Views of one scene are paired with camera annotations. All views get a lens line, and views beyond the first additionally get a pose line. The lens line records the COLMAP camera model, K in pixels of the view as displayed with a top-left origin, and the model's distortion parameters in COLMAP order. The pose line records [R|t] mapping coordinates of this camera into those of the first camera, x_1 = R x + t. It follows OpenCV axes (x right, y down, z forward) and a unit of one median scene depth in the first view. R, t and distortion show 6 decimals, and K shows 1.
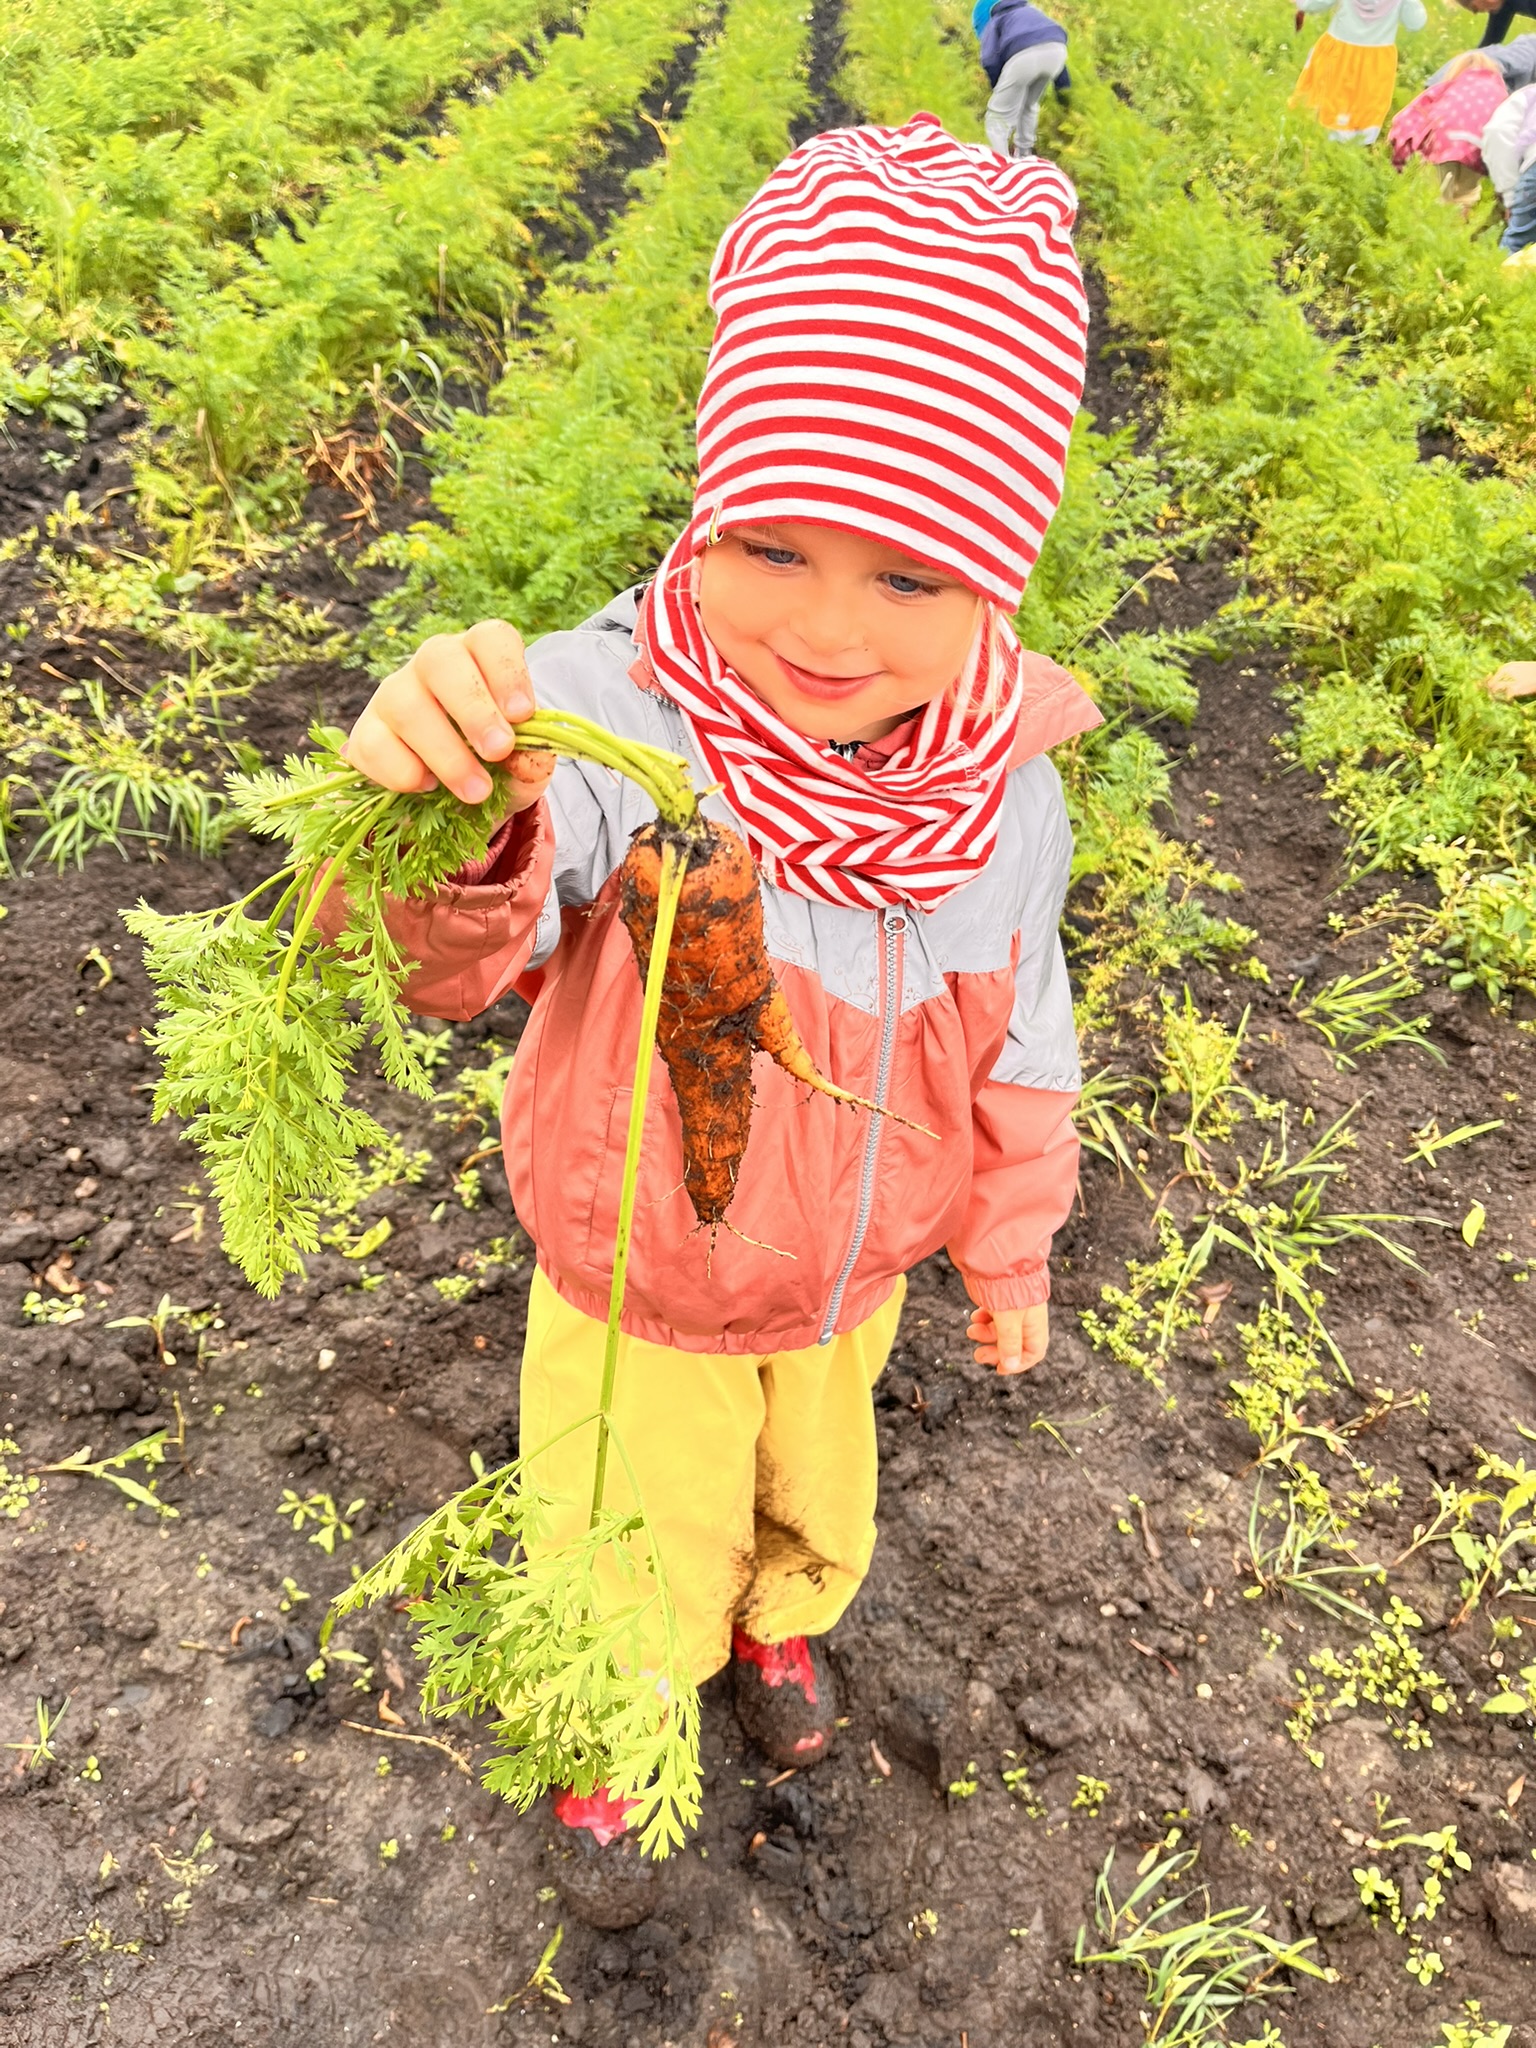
lens RADIAL K [[1540.2, 0, 770.3], [0, 1540.2, 1026.3], [0, 0, 1]] dist [0.002718, -0.005974]
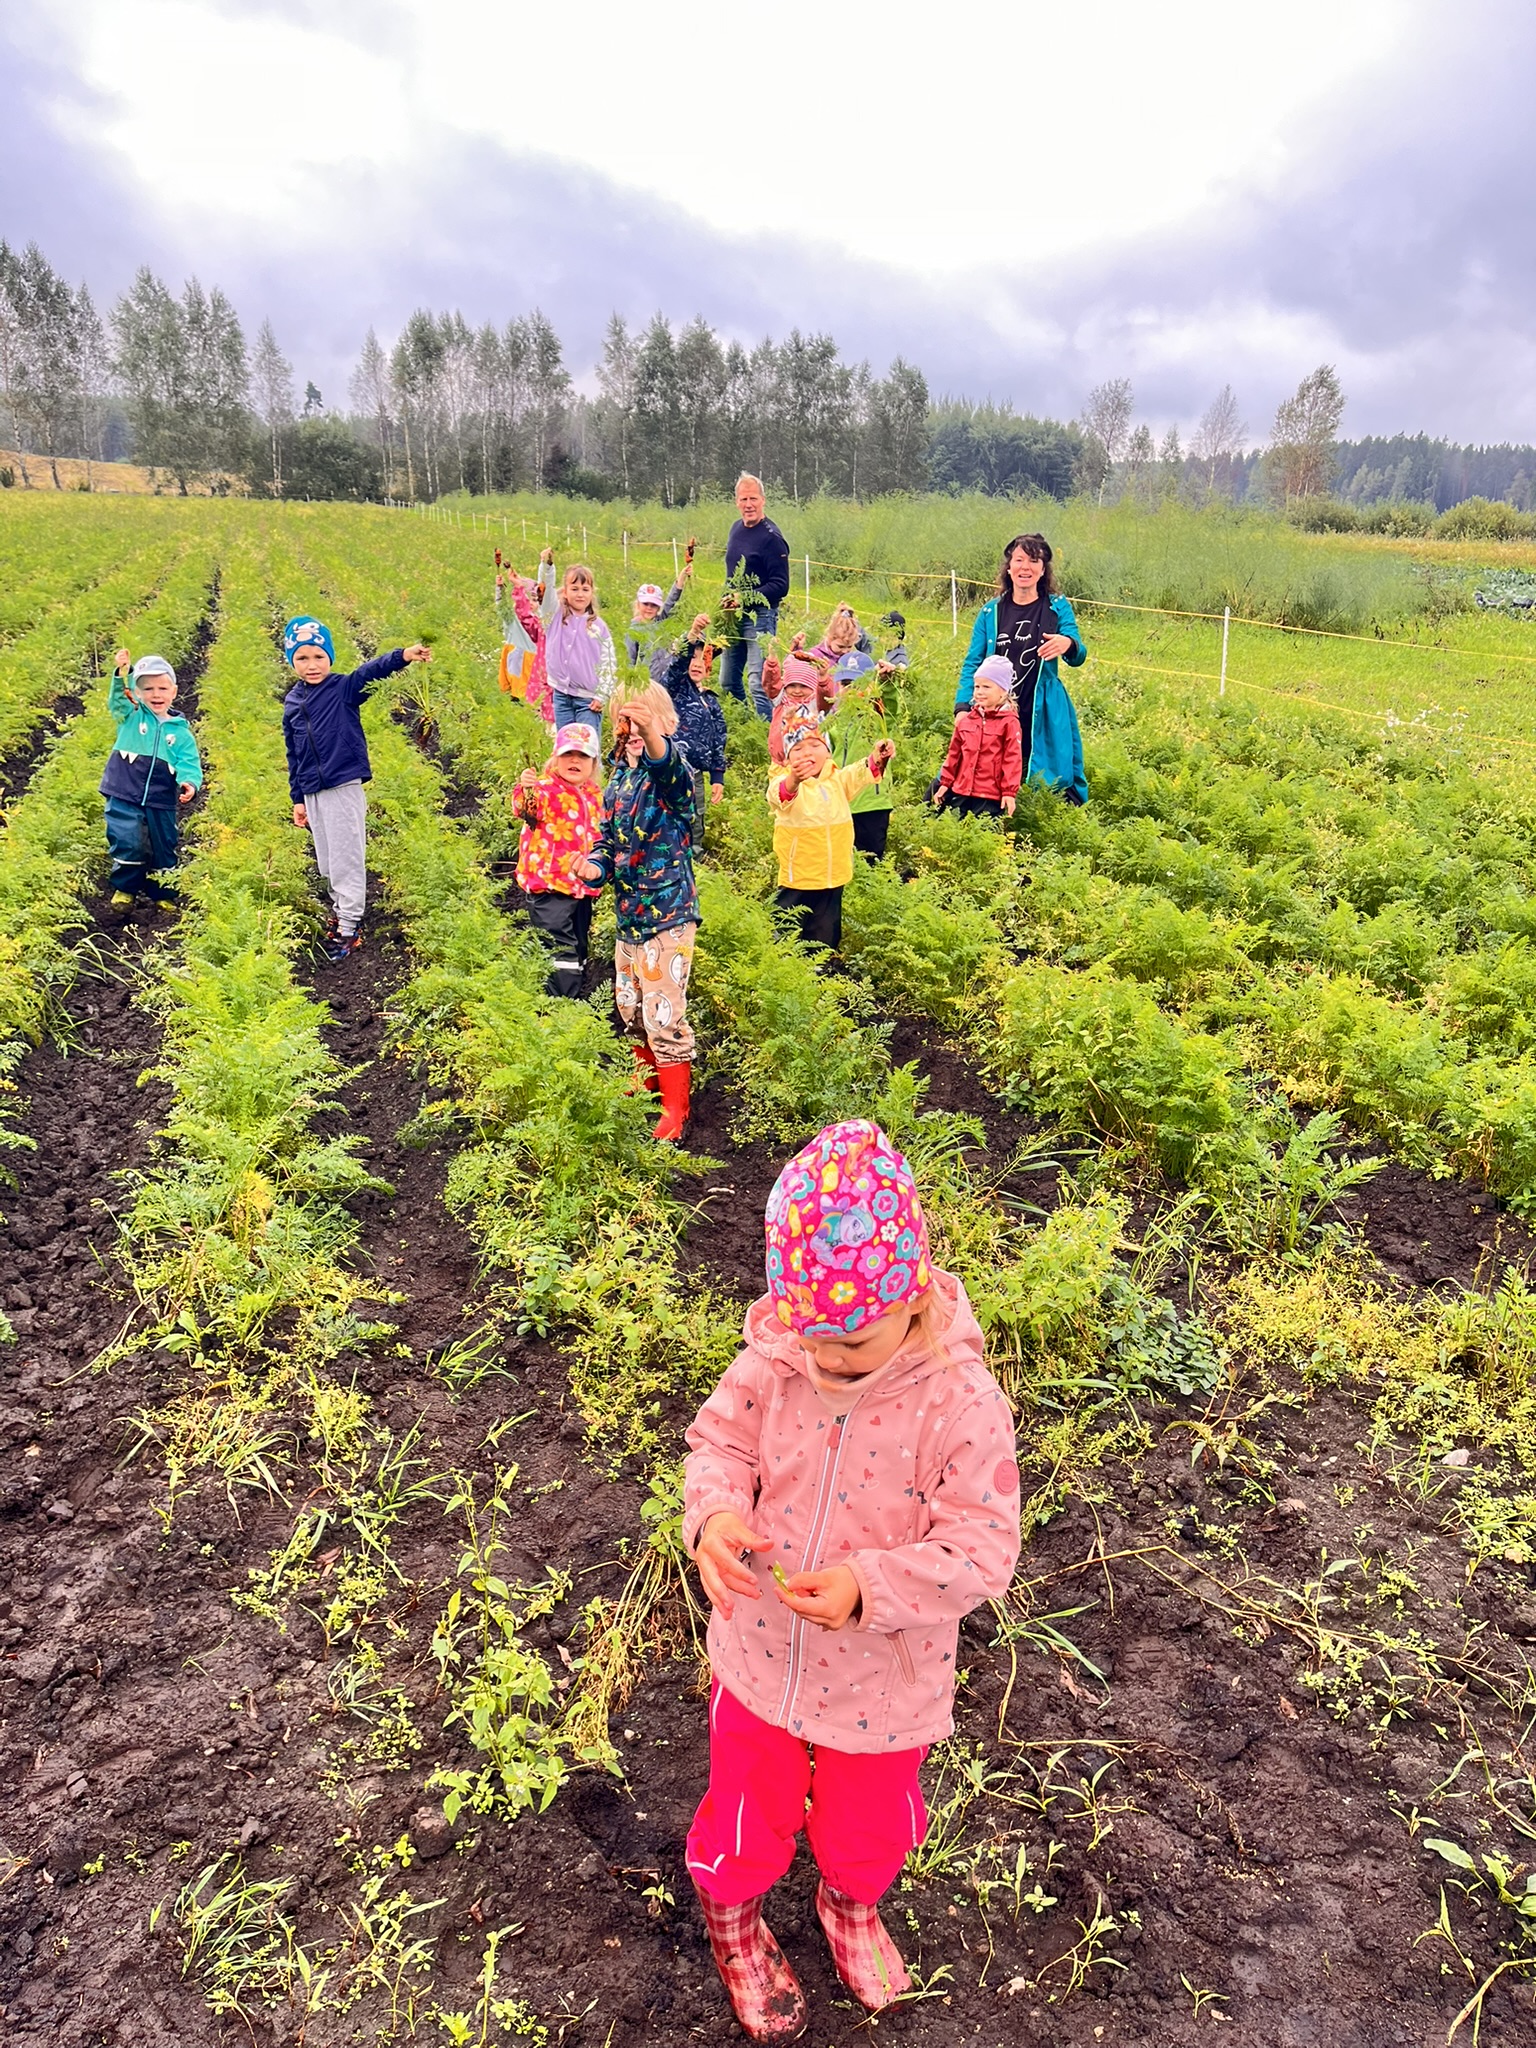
lens RADIAL K [[1540.2, 0, 767.0], [0, 1540.2, 1018.6], [0, 0, 1]] dist [0.002718, -0.005974]
pose [[0.939554, -0.137467, 0.313595, 0.269444], [0.231687, 0.929597, -0.286655, 0.198692], [-0.252111, 0.341984, 0.905255, -0.598862]]
